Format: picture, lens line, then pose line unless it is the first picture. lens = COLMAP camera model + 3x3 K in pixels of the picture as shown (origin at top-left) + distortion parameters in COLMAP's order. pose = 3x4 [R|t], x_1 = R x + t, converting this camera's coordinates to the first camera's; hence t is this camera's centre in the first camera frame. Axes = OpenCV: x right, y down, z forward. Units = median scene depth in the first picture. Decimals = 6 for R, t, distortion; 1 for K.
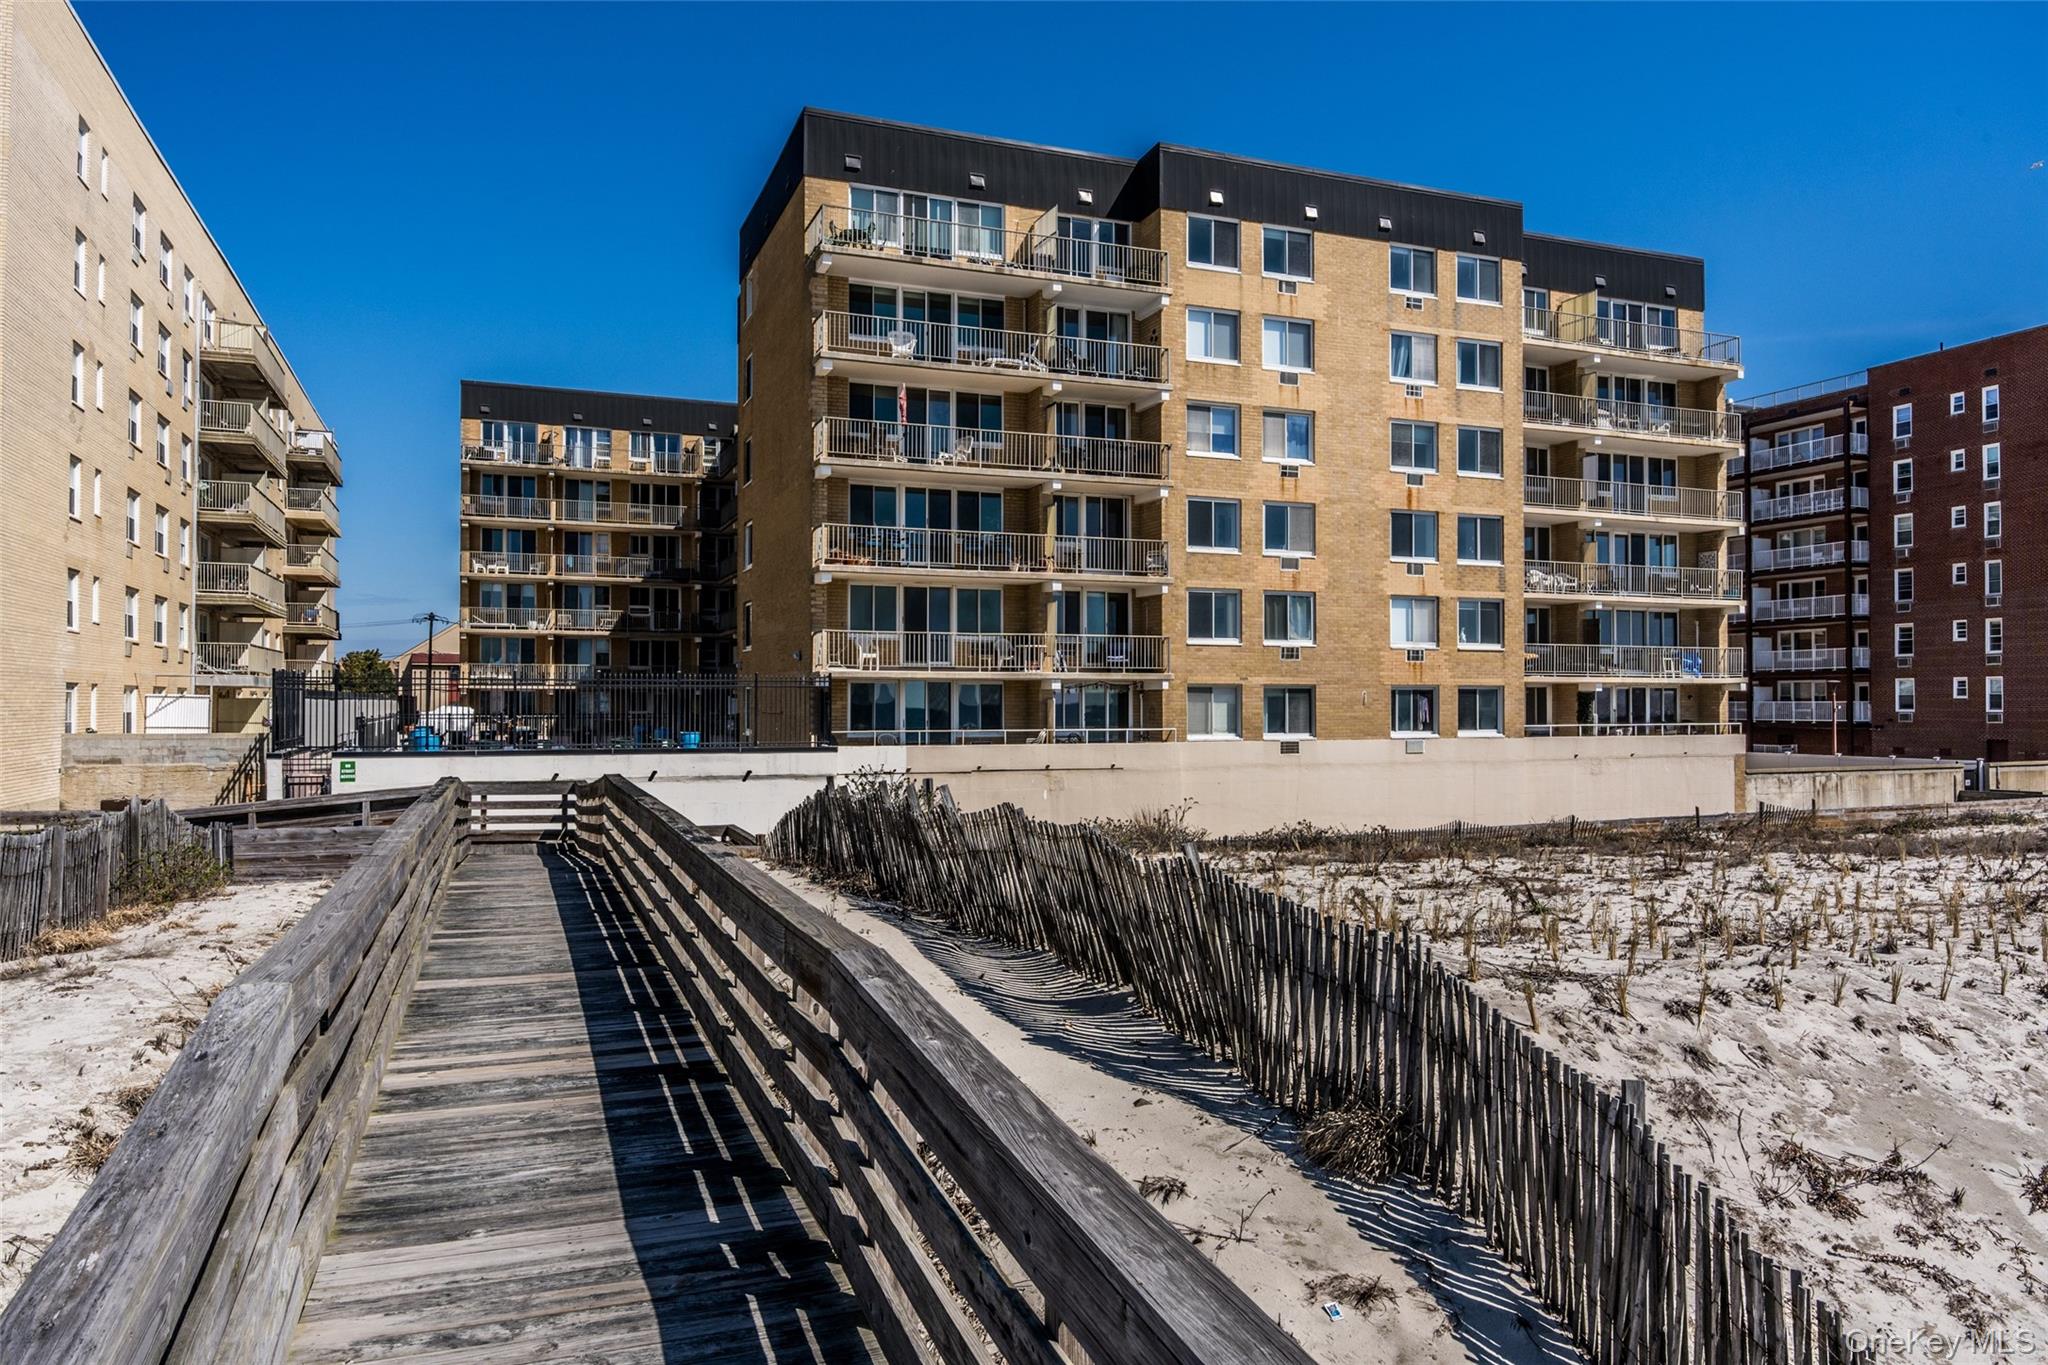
lens RADIAL K [[1359.6, 0, 1024.0], [0, 1359.6, 682.5], [0, 0, 1]] dist [-0.007672, 0.000013]
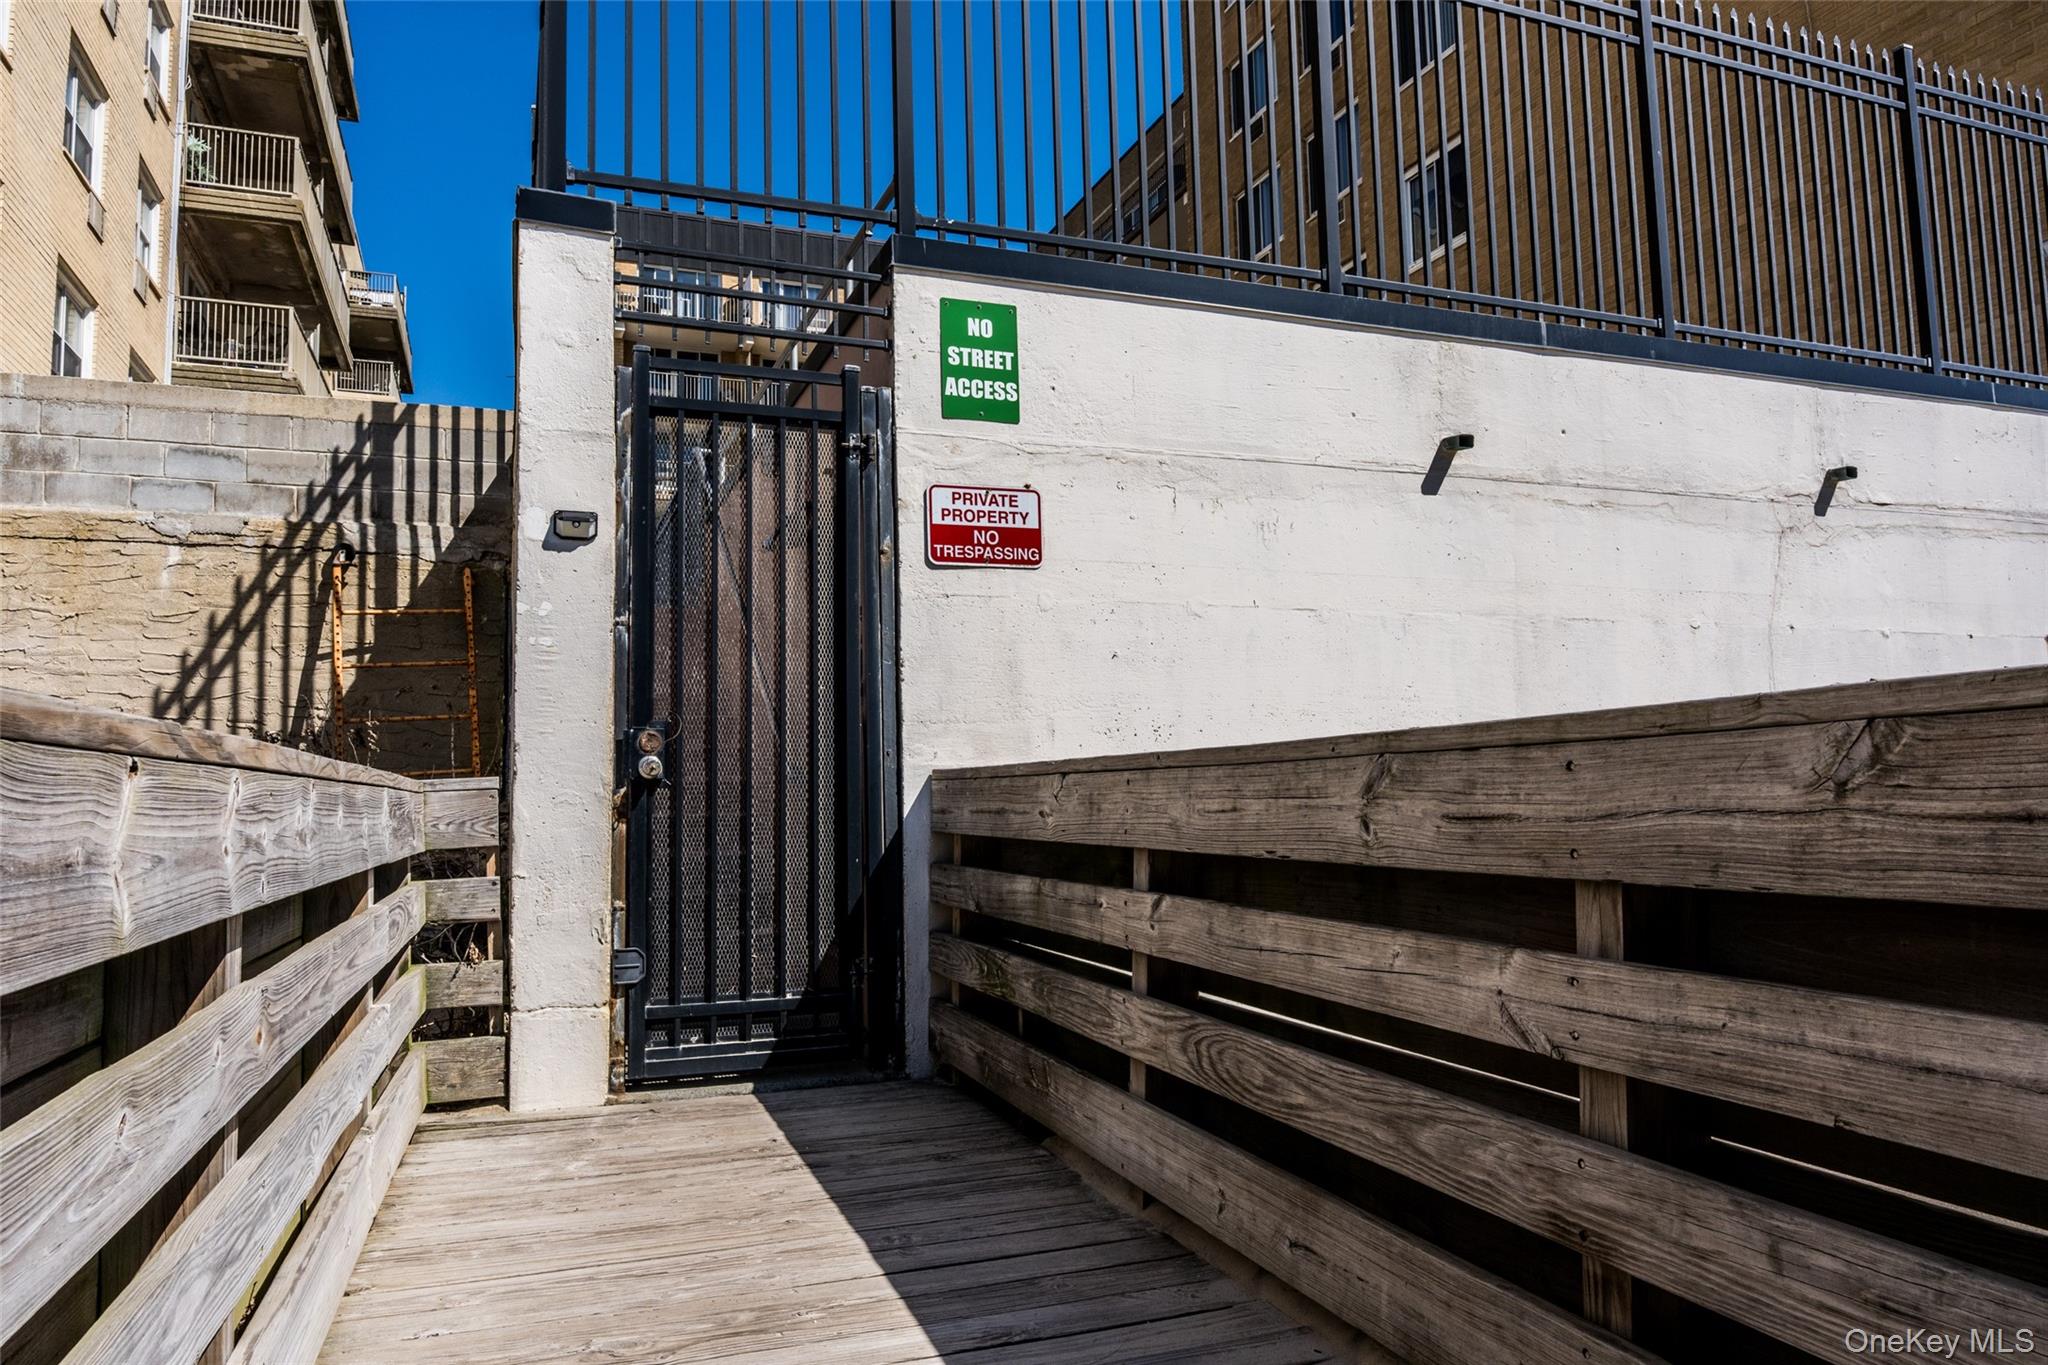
lens RADIAL K [[1359.6, 0, 1024.0], [0, 1359.6, 682.5], [0, 0, 1]] dist [-0.007672, 0.000013]
pose [[0.999800, -0.019993, -0.000842, -0.378918], [0.019885, 0.997339, -0.070139, 0.089501], [0.002242, 0.070108, 0.997537, 0.642575]]
